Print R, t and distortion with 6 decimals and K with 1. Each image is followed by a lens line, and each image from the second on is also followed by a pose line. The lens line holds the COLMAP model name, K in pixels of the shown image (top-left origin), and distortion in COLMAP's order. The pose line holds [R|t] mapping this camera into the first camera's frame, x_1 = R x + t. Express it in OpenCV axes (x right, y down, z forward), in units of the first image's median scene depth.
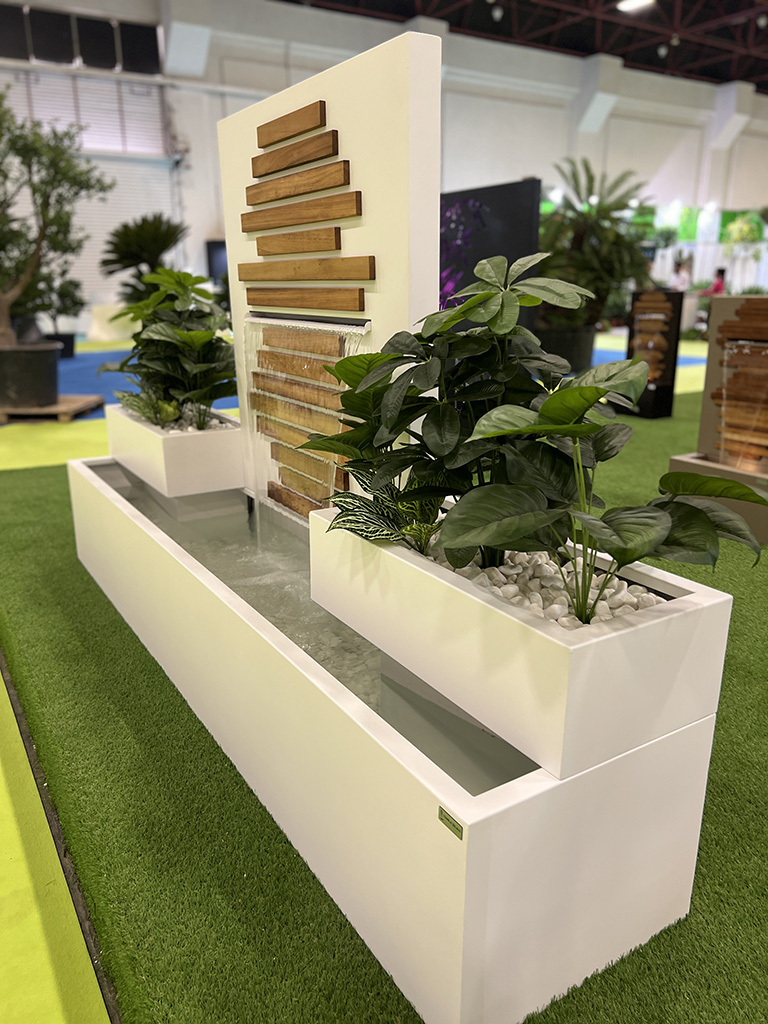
lens RADIAL K [[770.6, 0, 392.3], [0, 770.6, 525.5], [0, 0, 1]] dist [0.050991, -0.057995]
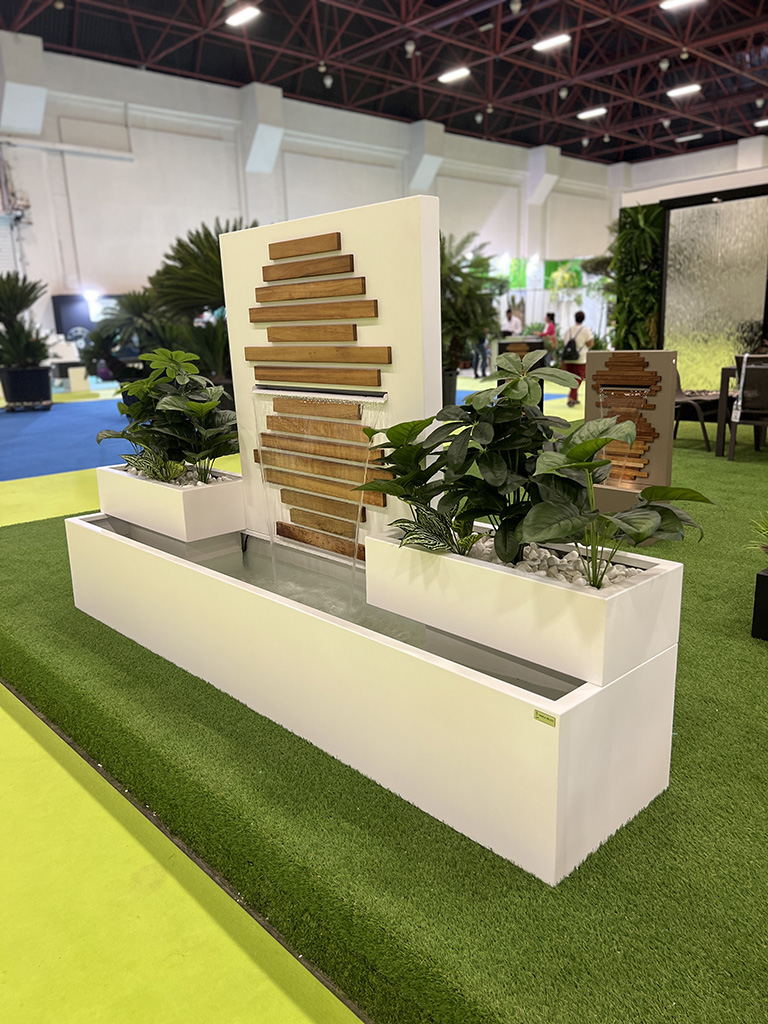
lens RADIAL K [[770.6, 0, 389.7], [0, 770.6, 517.7], [0, 0, 1]] dist [0.050991, -0.057995]
pose [[0.980868, -0.072254, 0.180768, -0.224433], [0.083349, 0.995027, -0.054545, 0.018530], [-0.175928, 0.068568, 0.982012, -0.235420]]
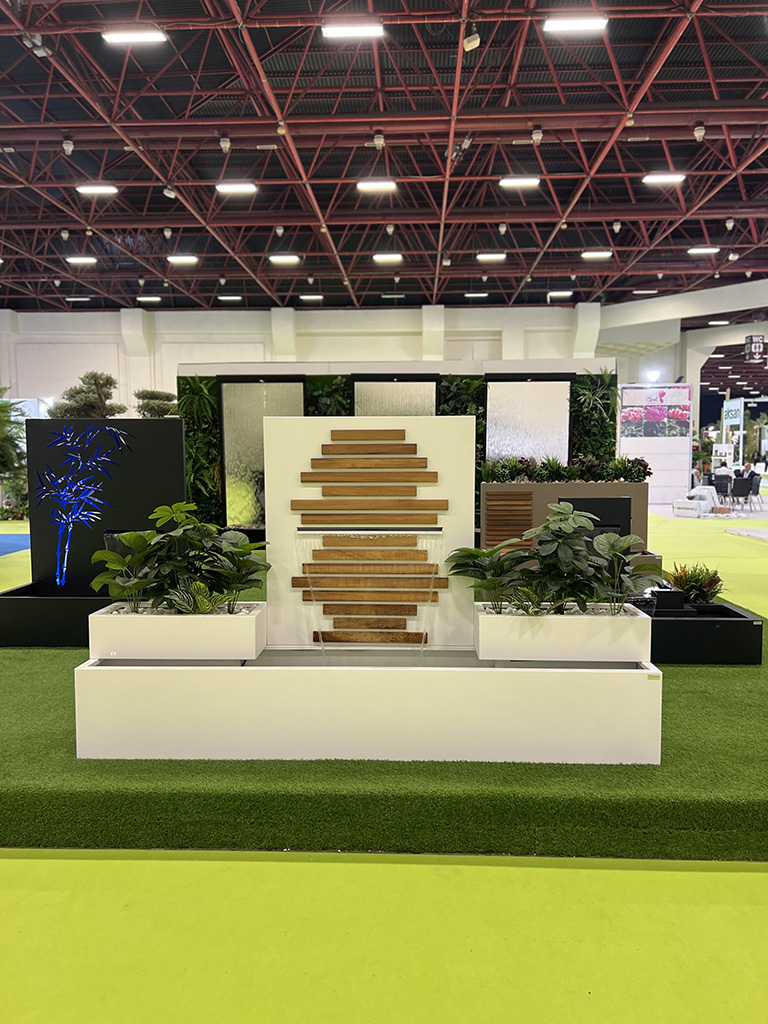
lens RADIAL K [[770.6, 0, 381.9], [0, 770.6, 511.7], [0, 0, 1]] dist [0.050991, -0.057995]
pose [[0.571693, -0.058601, 0.818372, -1.475571], [0.244068, 0.964438, -0.101440, -0.108072], [-0.783325, 0.257731, 0.565665, -0.059162]]
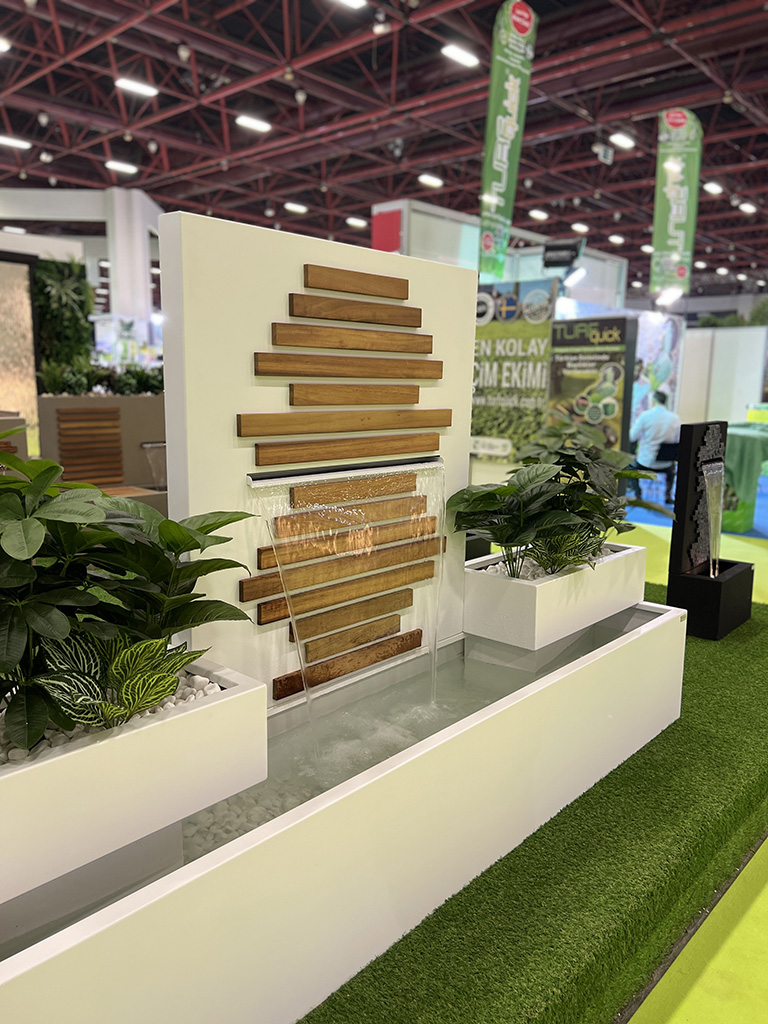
lens RADIAL K [[770.6, 0, 385.0], [0, 770.6, 521.1], [0, 0, 1]] dist [0.050991, -0.057995]
pose [[-0.262989, -0.172021, 0.949339, -0.989687], [0.274602, 0.929933, 0.244576, -0.402703], [-0.924895, 0.325012, -0.197325, 1.099257]]
